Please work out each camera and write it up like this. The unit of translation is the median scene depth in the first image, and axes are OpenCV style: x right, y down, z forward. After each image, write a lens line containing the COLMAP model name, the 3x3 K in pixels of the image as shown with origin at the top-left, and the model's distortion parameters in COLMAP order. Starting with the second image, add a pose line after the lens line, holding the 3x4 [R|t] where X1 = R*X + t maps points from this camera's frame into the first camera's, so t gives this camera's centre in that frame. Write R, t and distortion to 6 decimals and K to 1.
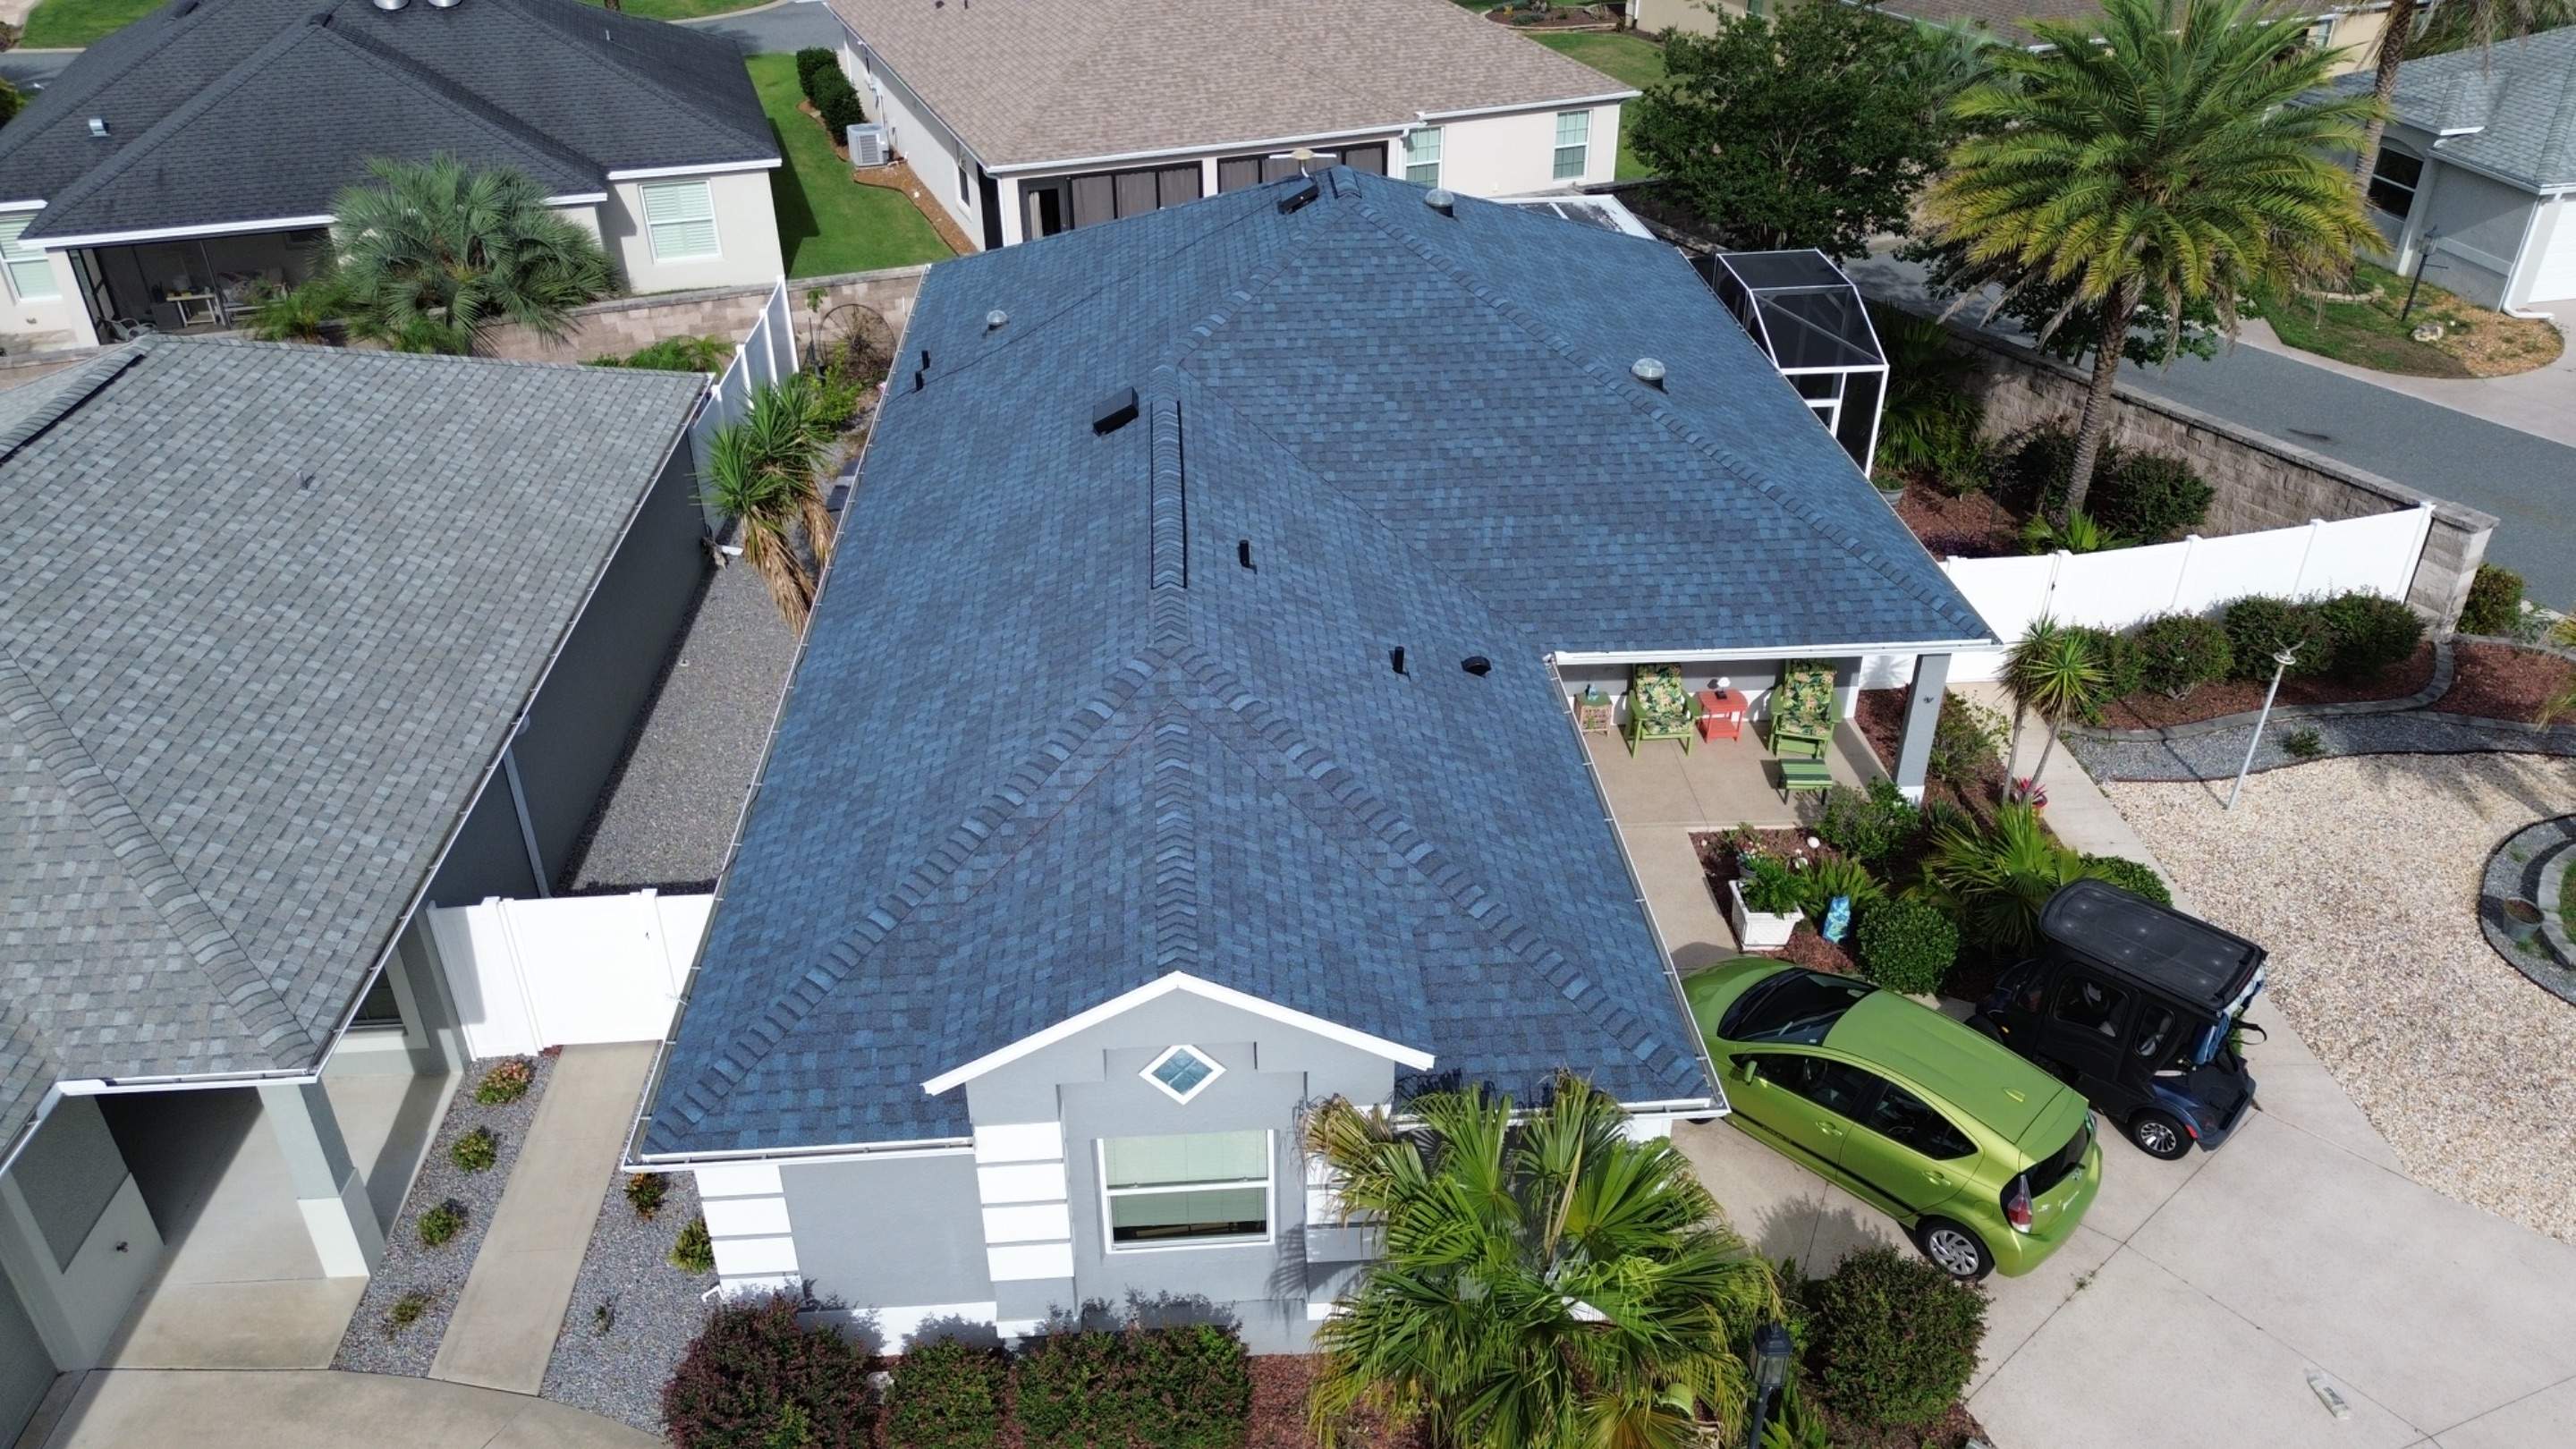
lens RADIAL K [[1838.4, 0, 1286.0], [0, 1838.4, 731.3], [0, 0, 1]] dist [0.045604, -0.025483]
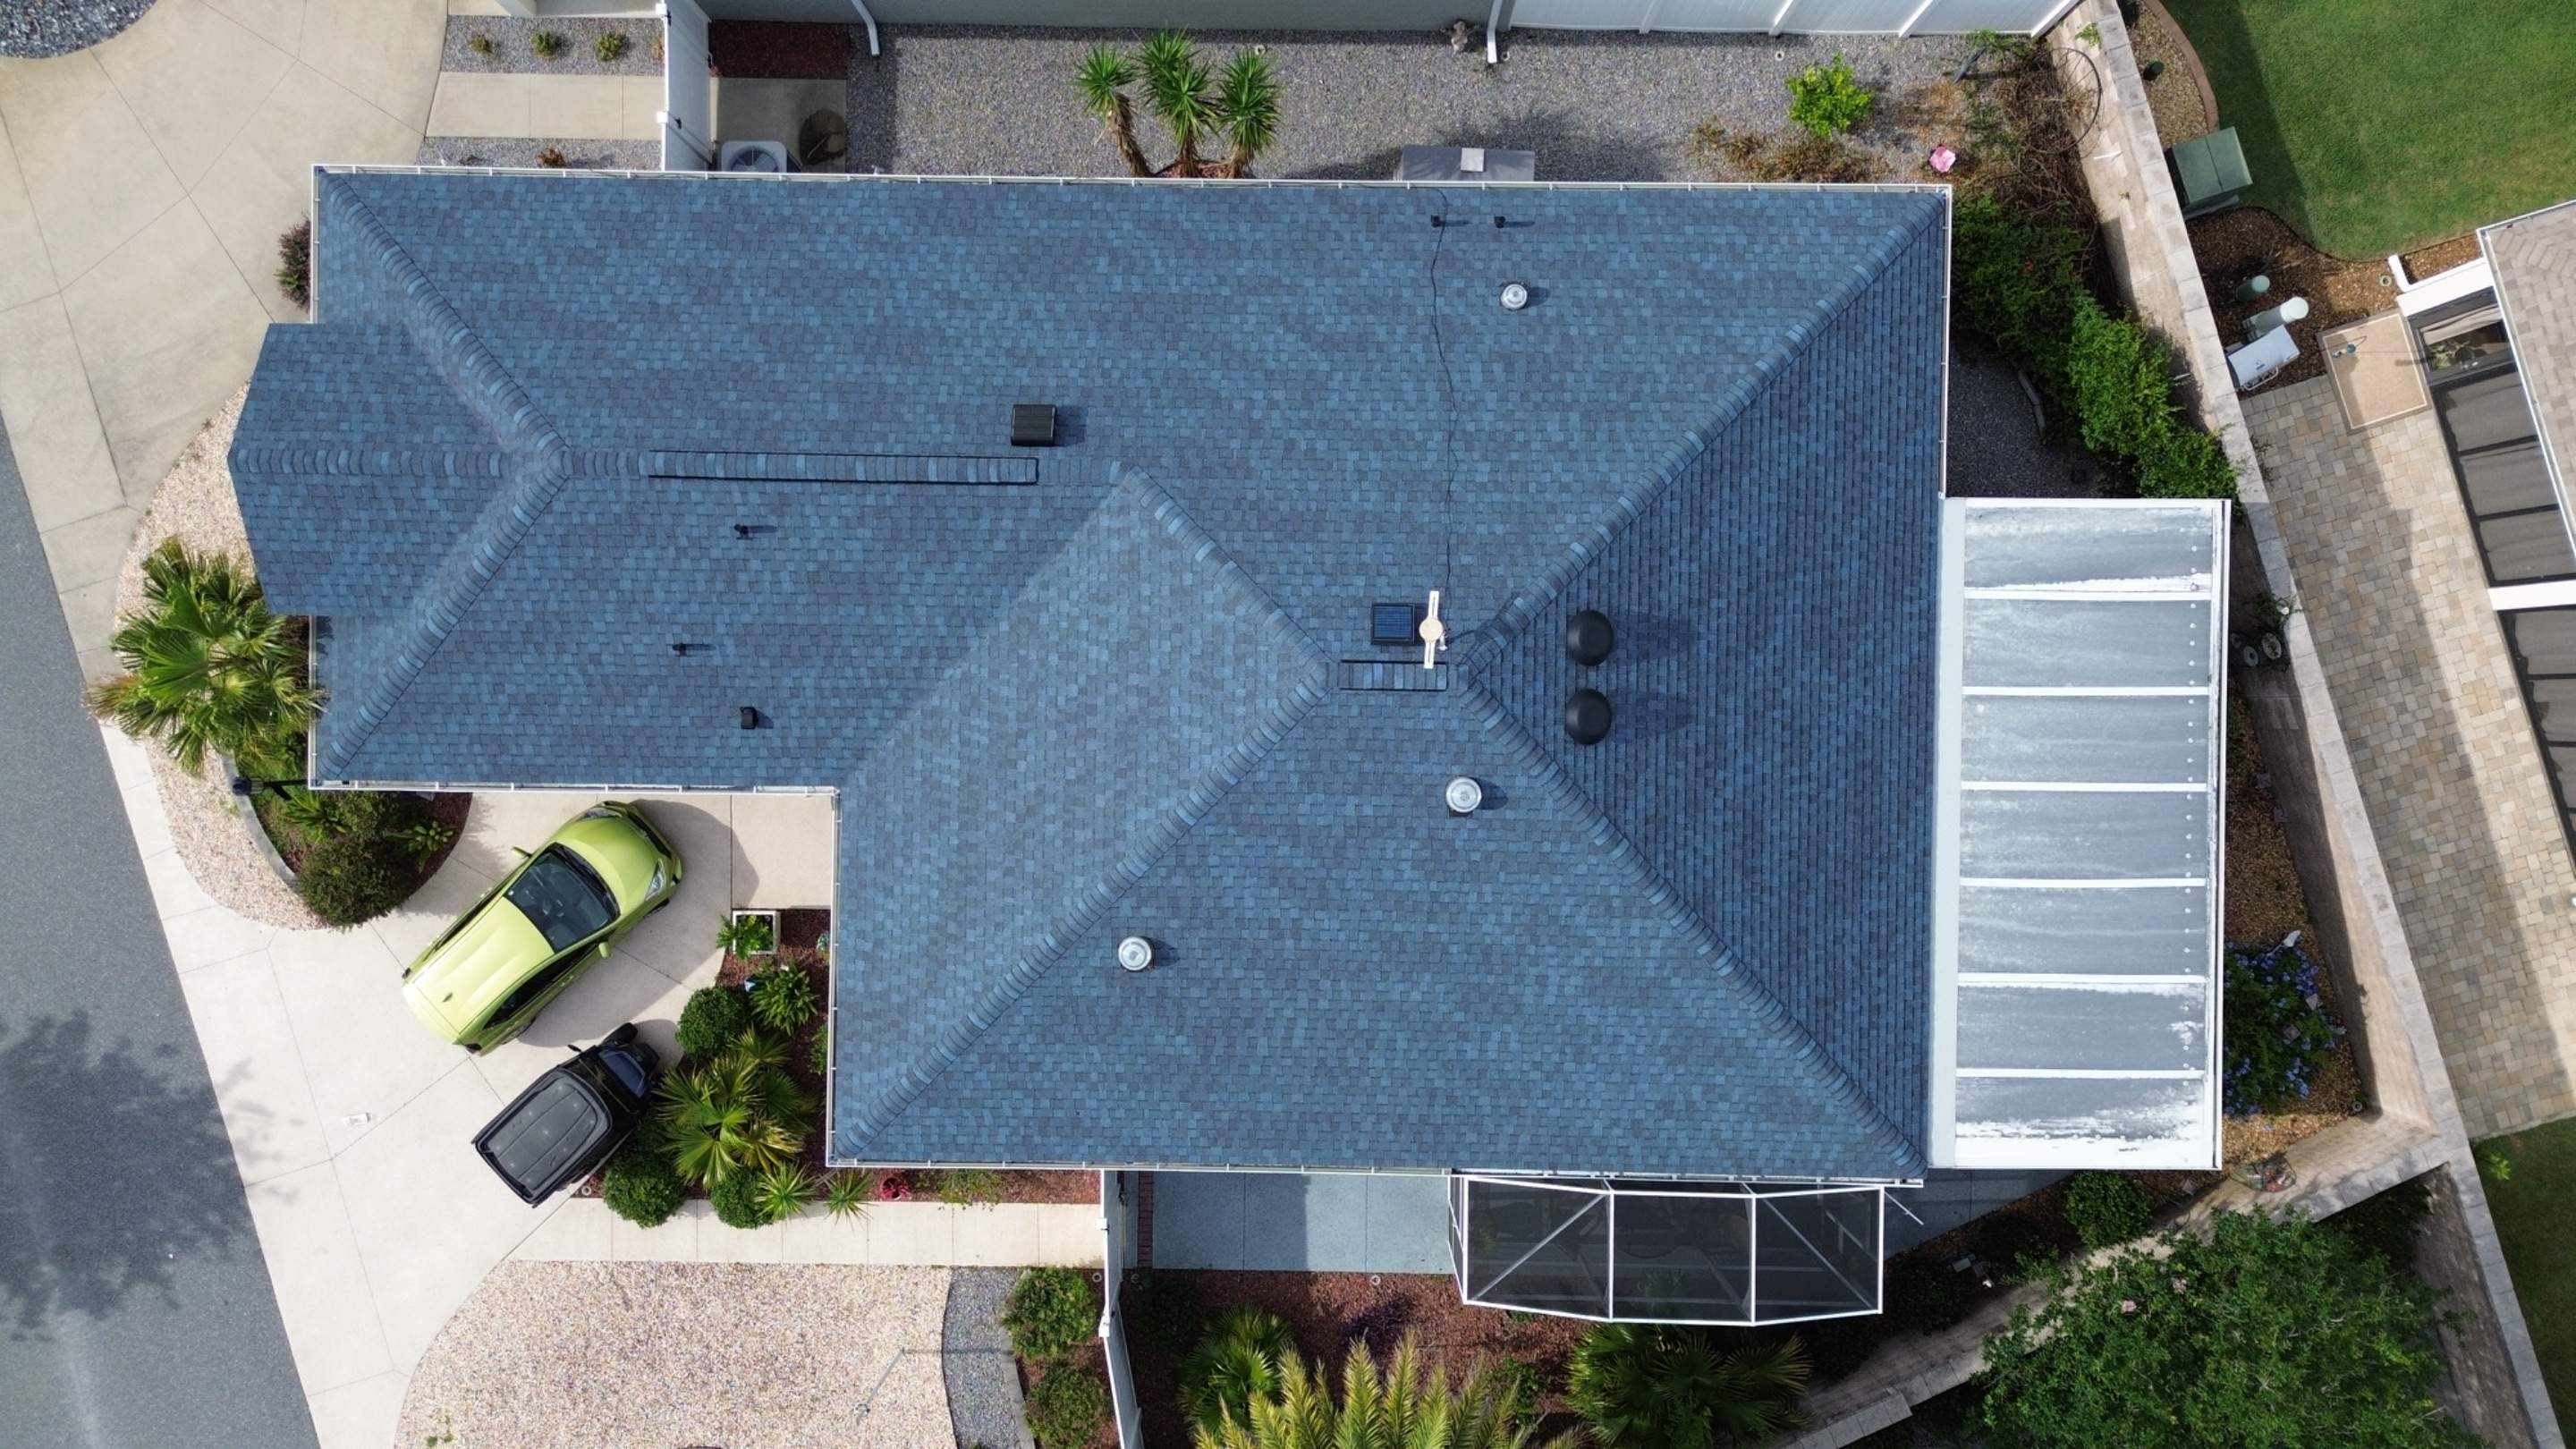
lens RADIAL K [[1838.4, 0, 1287.8], [0, 1838.4, 711.3], [0, 0, 1]] dist [0.045604, -0.025483]
pose [[-0.074835, 0.997112, 0.012965, 0.036856], [-0.514081, -0.049716, 0.856300, -0.907960], [0.854471, 0.057416, 0.516316, 0.451134]]
